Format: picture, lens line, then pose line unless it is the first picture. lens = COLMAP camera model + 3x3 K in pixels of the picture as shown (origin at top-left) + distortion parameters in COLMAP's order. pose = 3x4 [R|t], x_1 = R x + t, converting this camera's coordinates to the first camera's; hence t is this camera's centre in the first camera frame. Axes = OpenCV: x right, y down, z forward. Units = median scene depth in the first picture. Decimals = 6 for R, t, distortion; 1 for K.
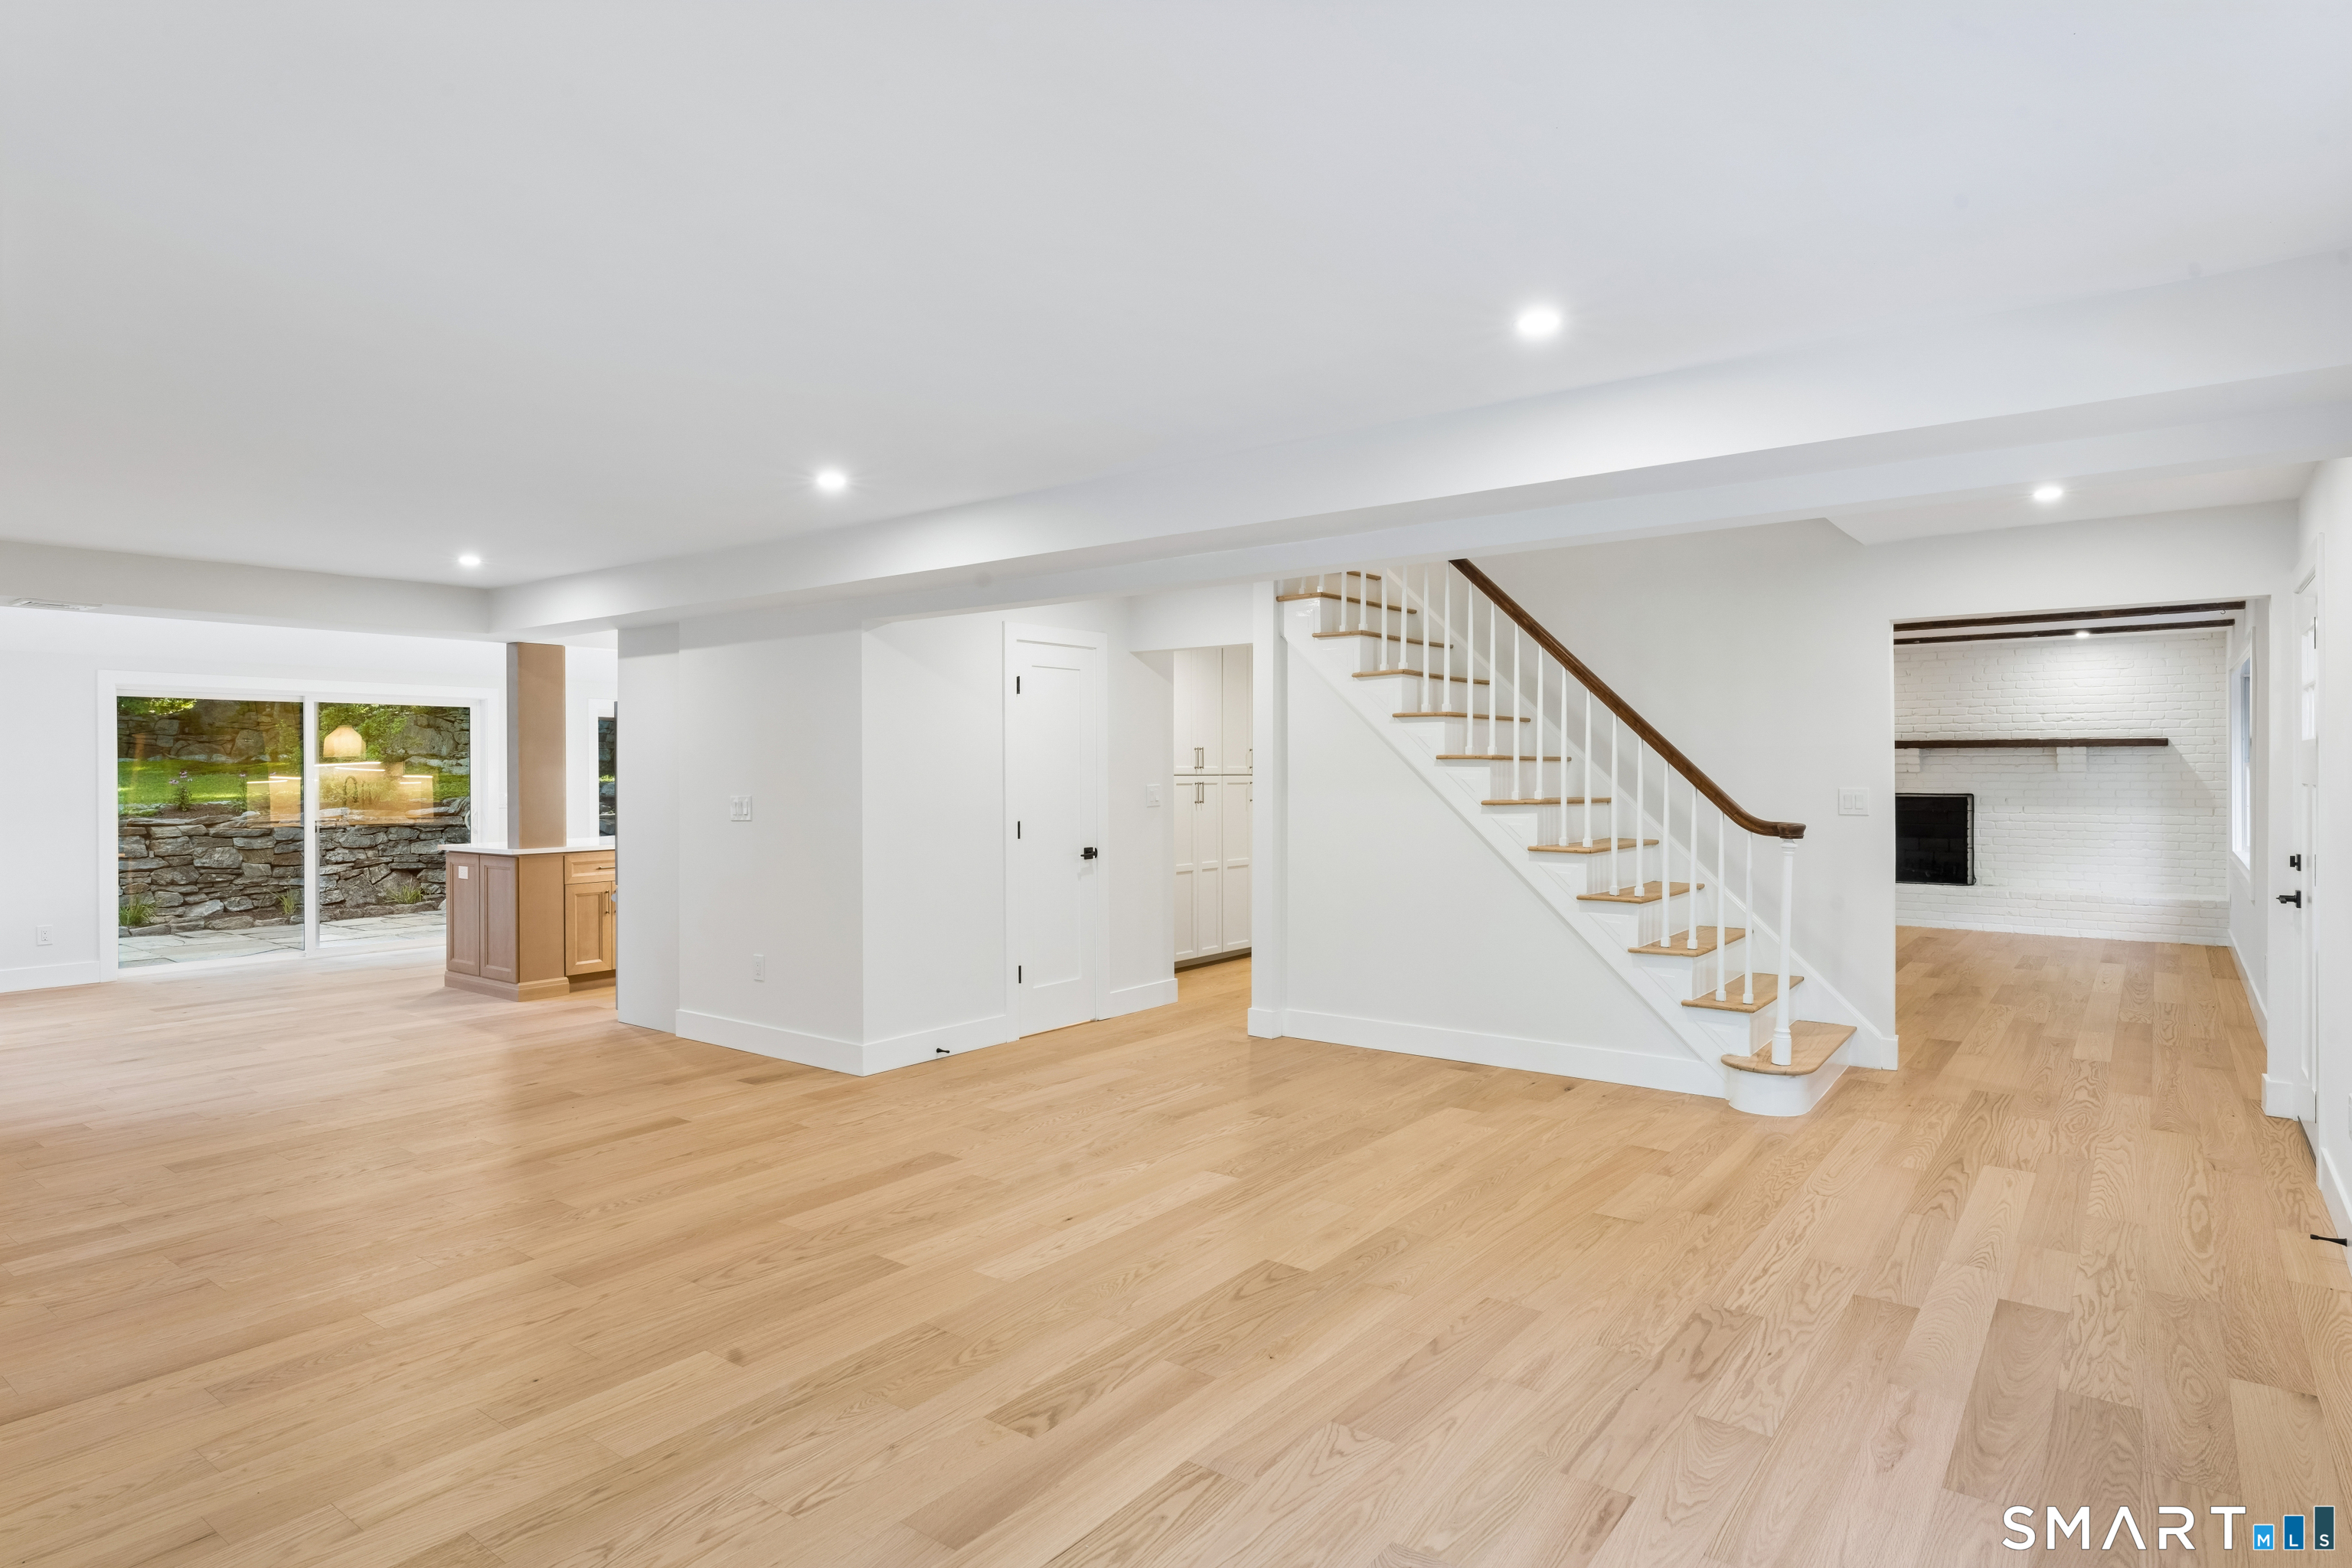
lens RADIAL K [[1312.7, 0, 1176.3], [0, 1312.7, 777.9], [0, 0, 1]] dist [-0.002906, -0.001472]
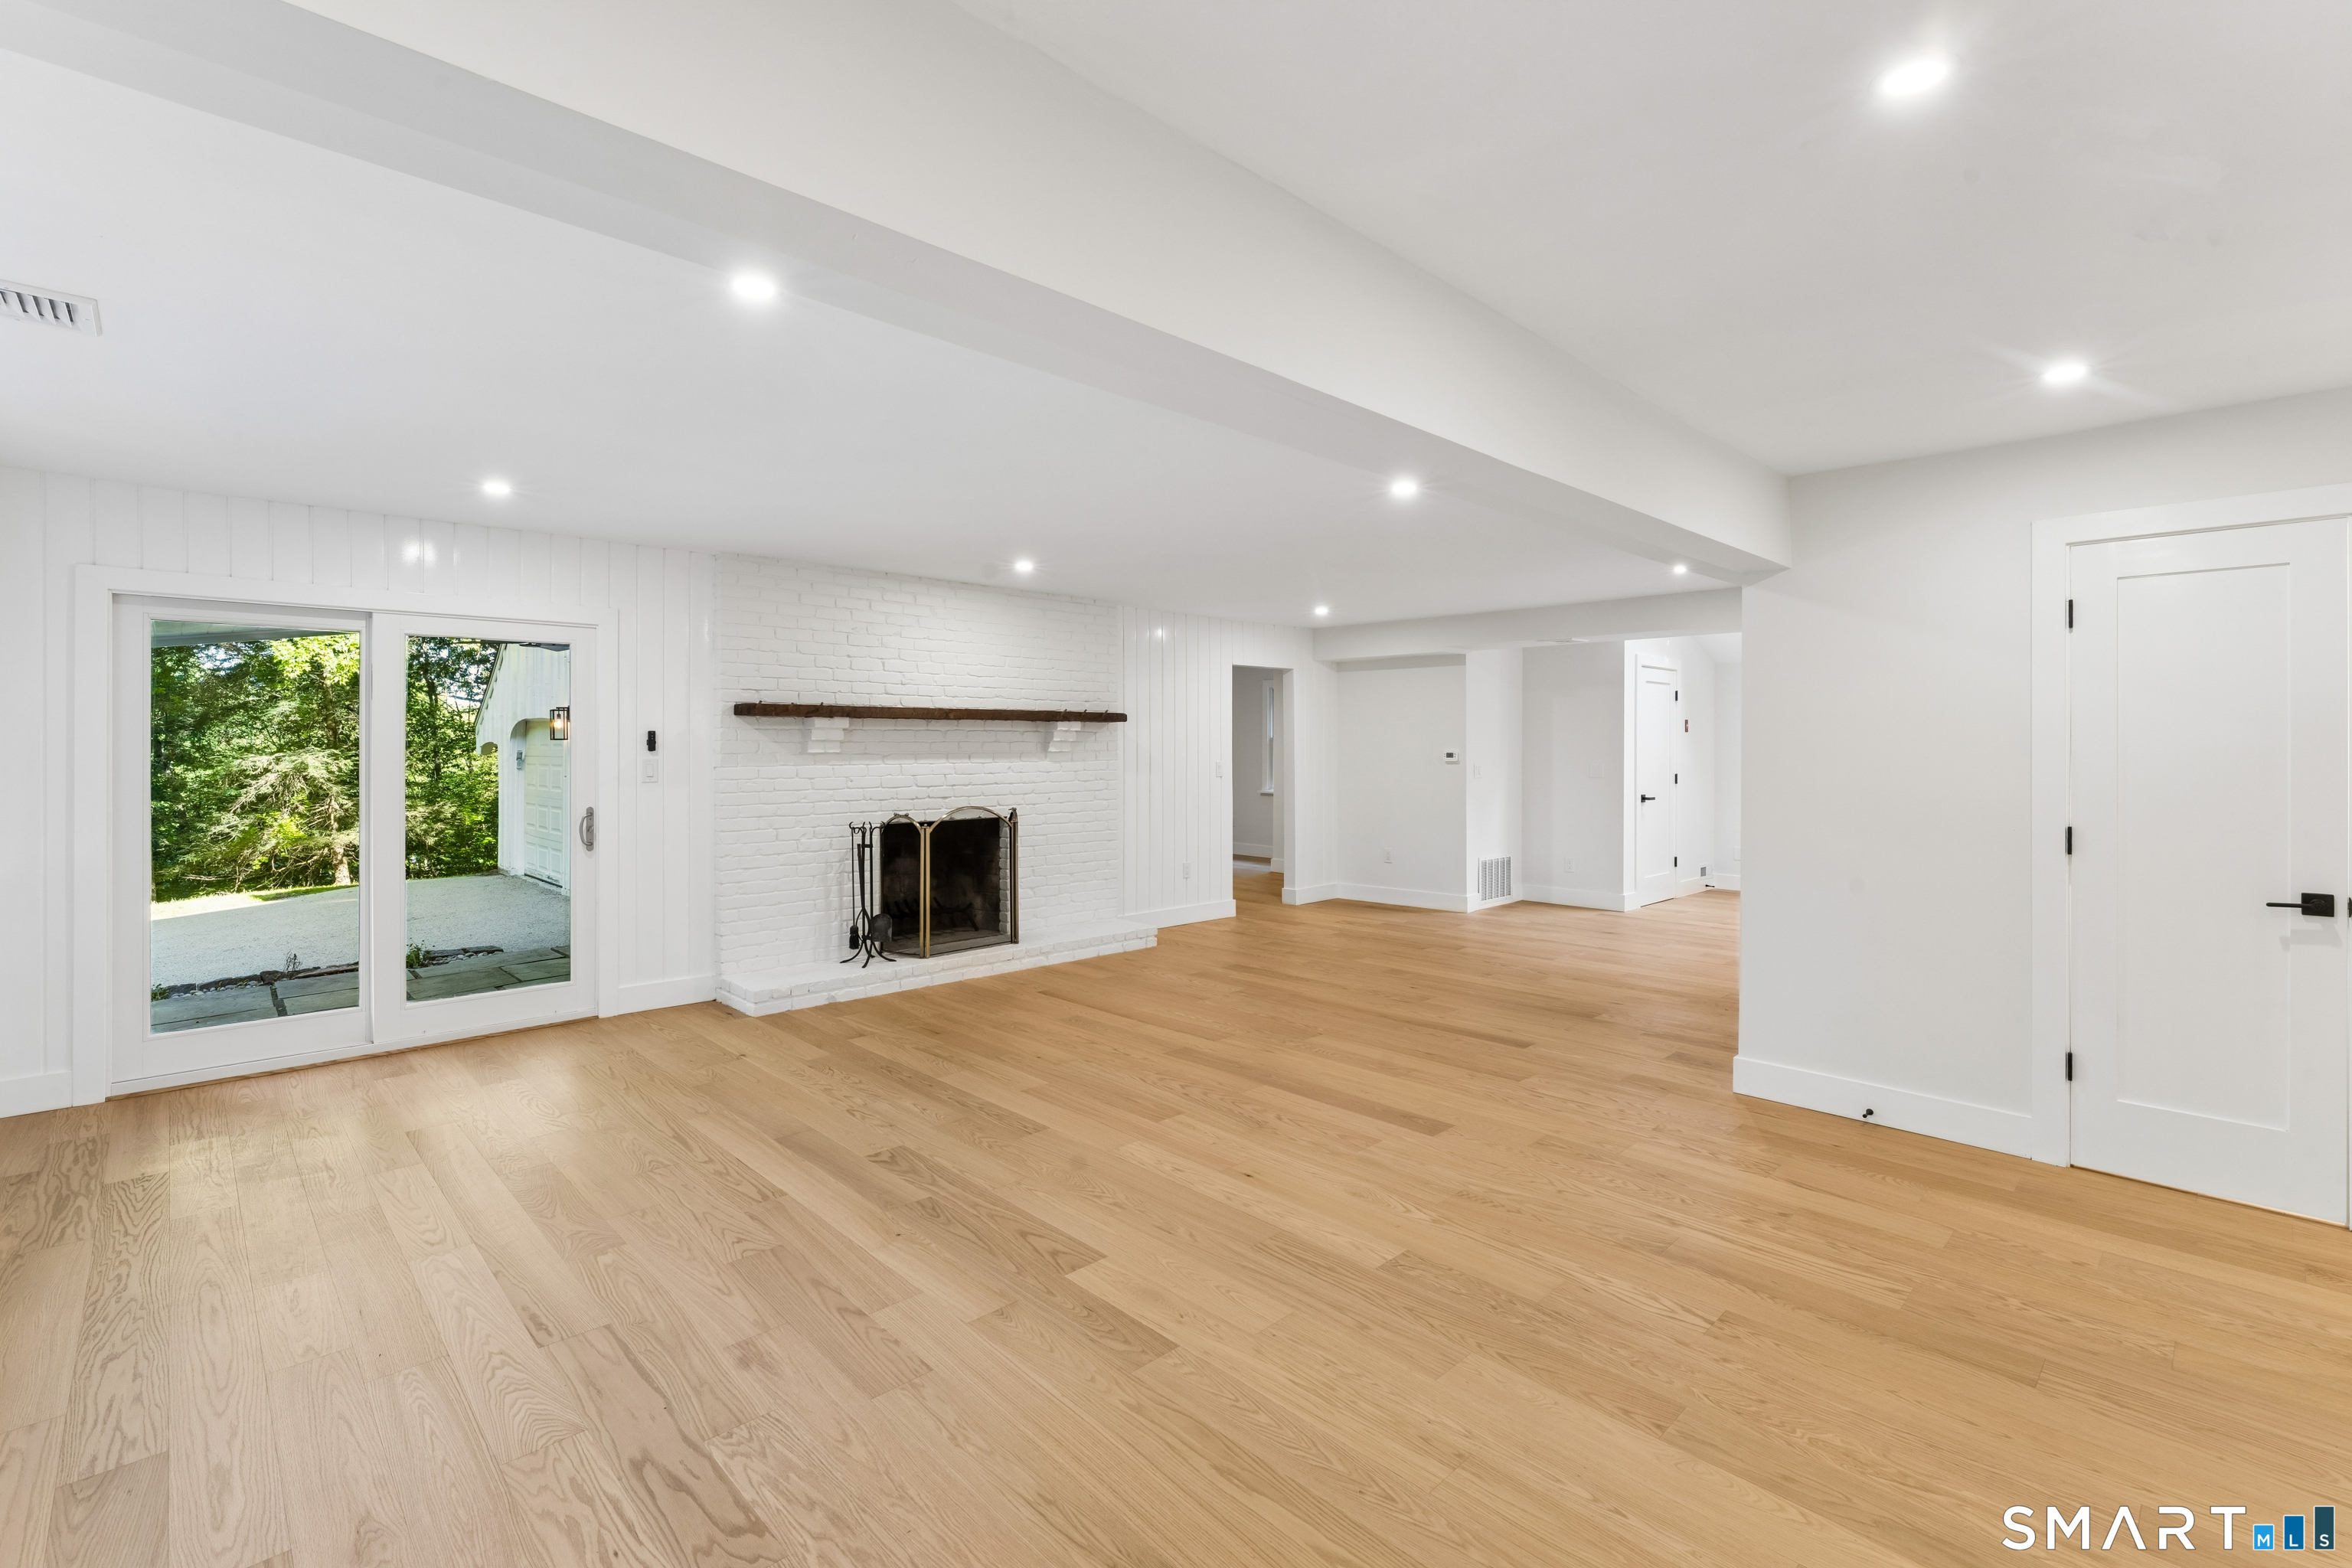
lens RADIAL K [[1038.9, 0, 1179.8], [0, 1038.9, 738.7], [0, 0, 1]] dist [-0.004878, -0.000550]
pose [[-0.153438, 0.000532, -0.988158, 0.783714], [-0.008811, 0.999959, 0.001907, -0.014713], [0.988119, 0.008999, -0.153427, 1.123383]]
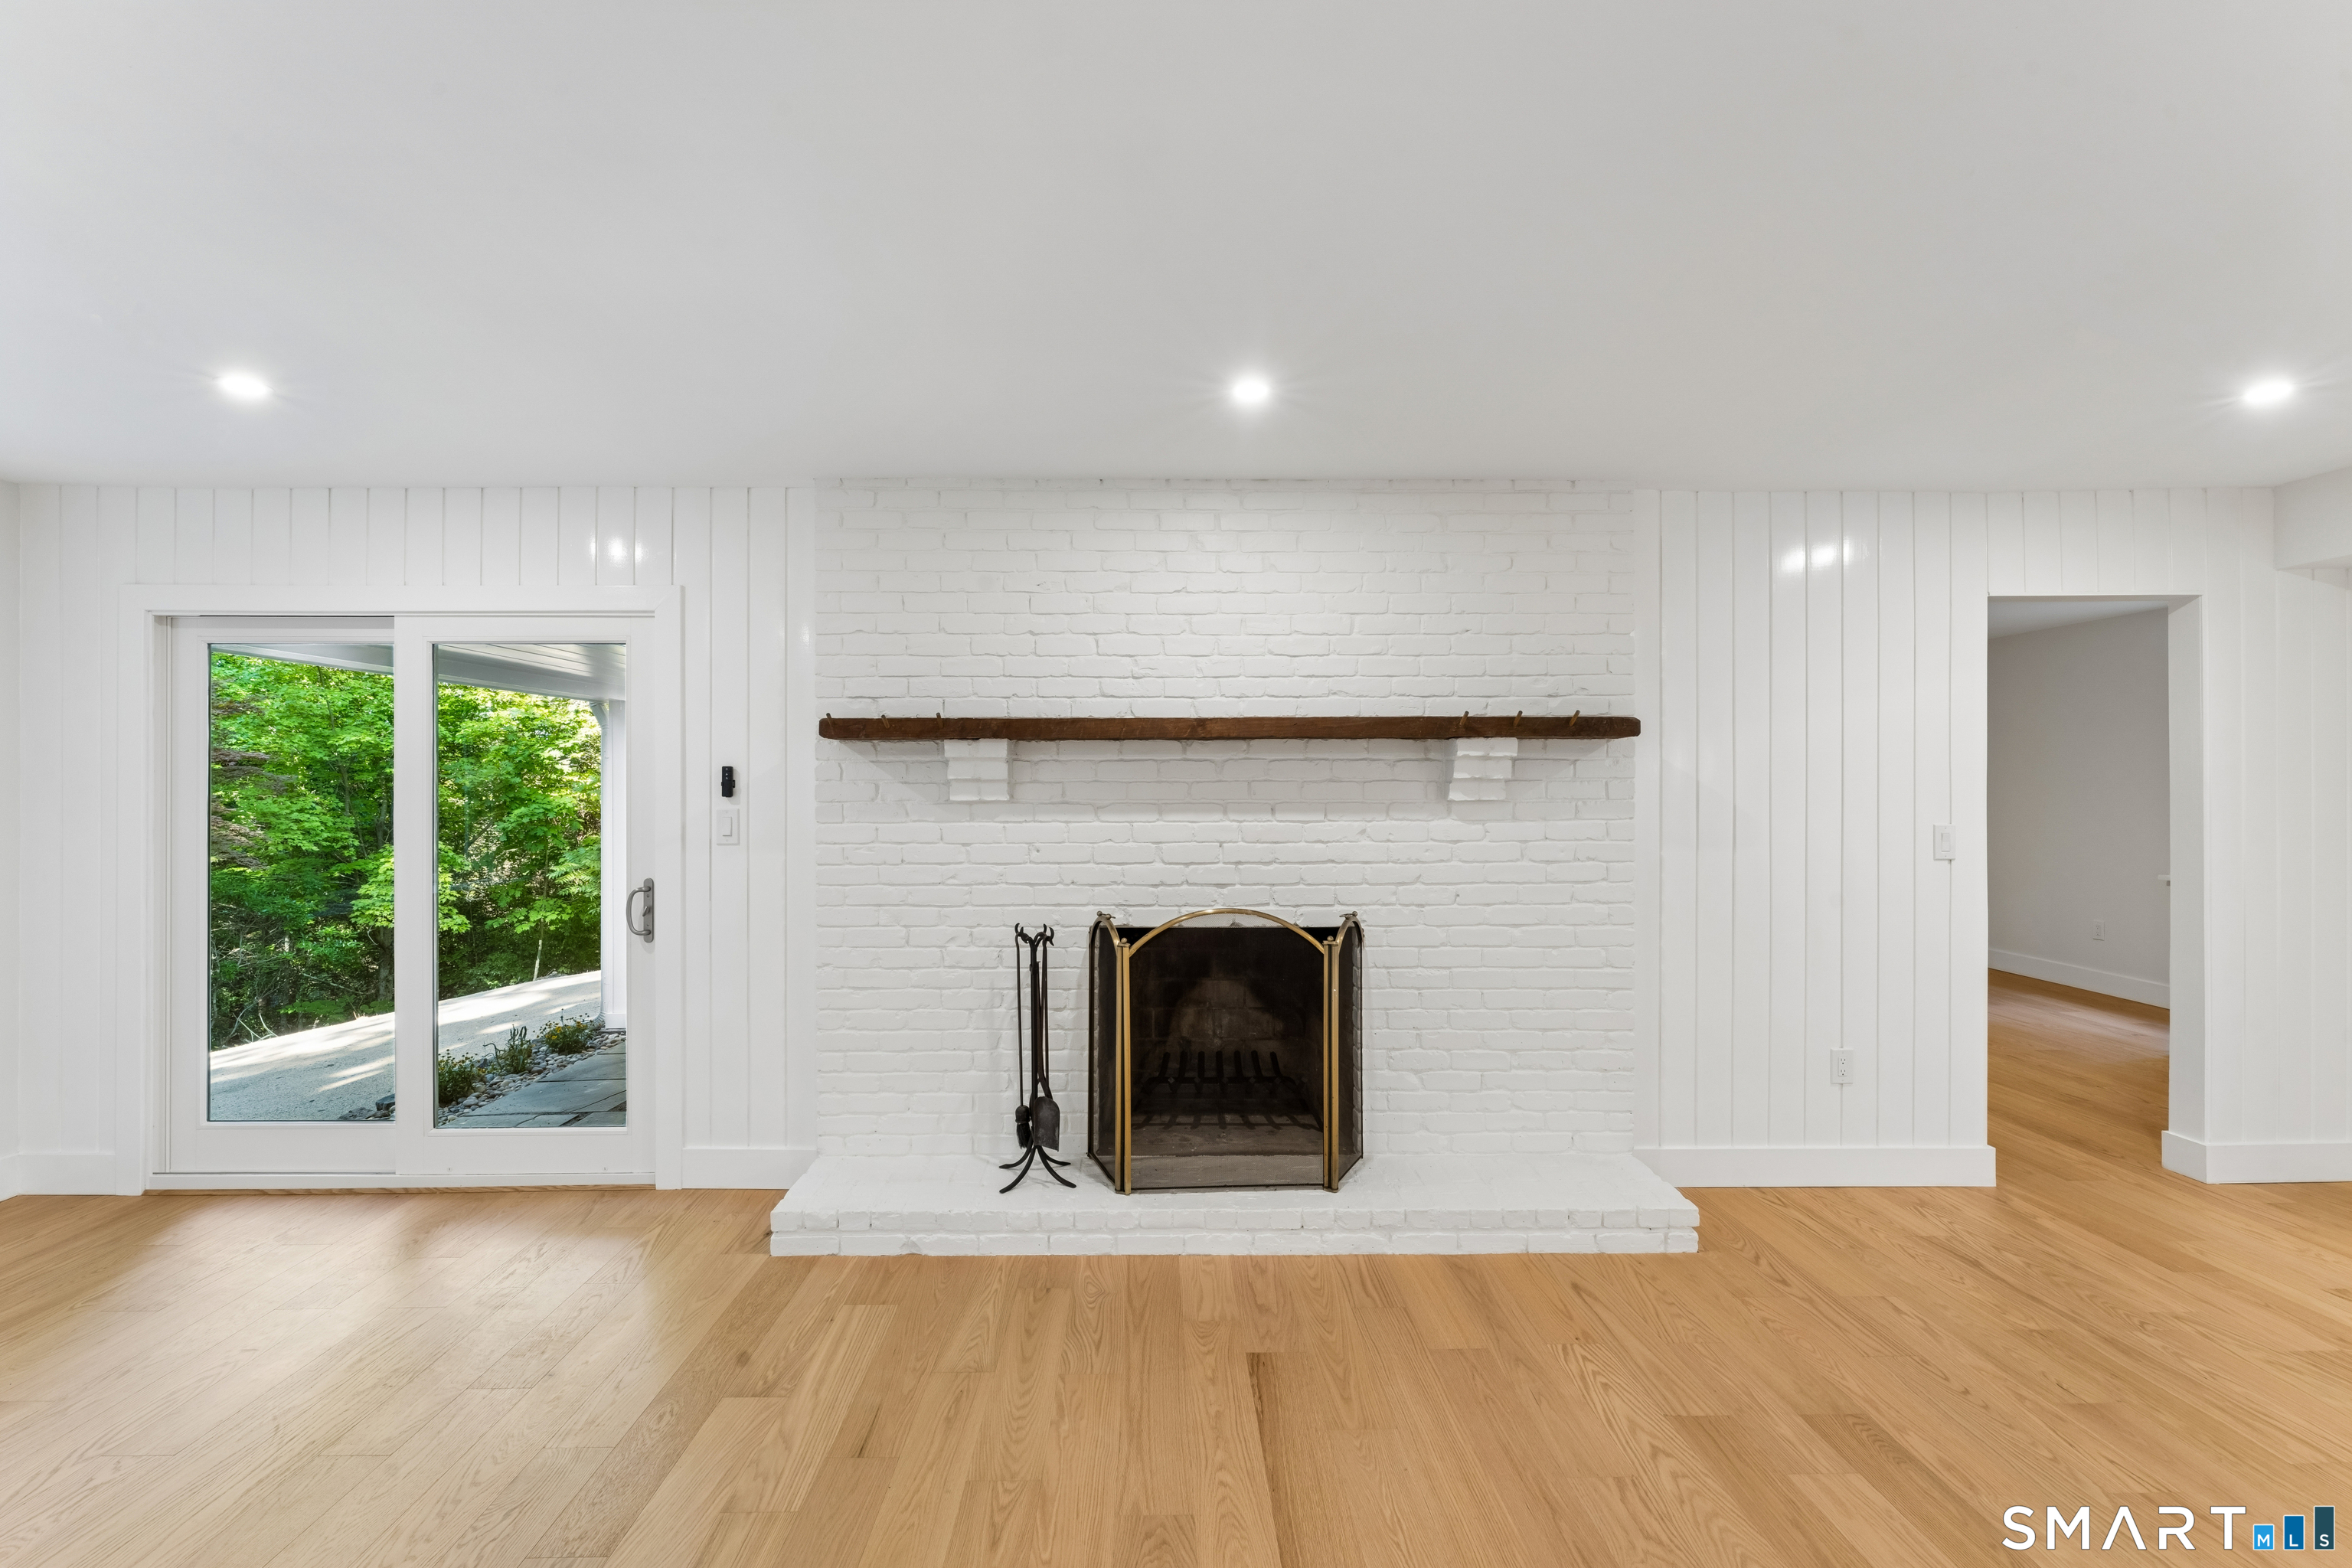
lens RADIAL K [[1038.9, 0, 1175.8], [0, 1038.9, 784.0], [0, 0, 1]] dist [-0.004878, -0.000550]
pose [[-0.784559, 0.011573, -0.619946, -0.249032], [0.000628, 0.999840, 0.017870, -0.017055], [0.620054, 0.013631, -0.784441, 1.175555]]
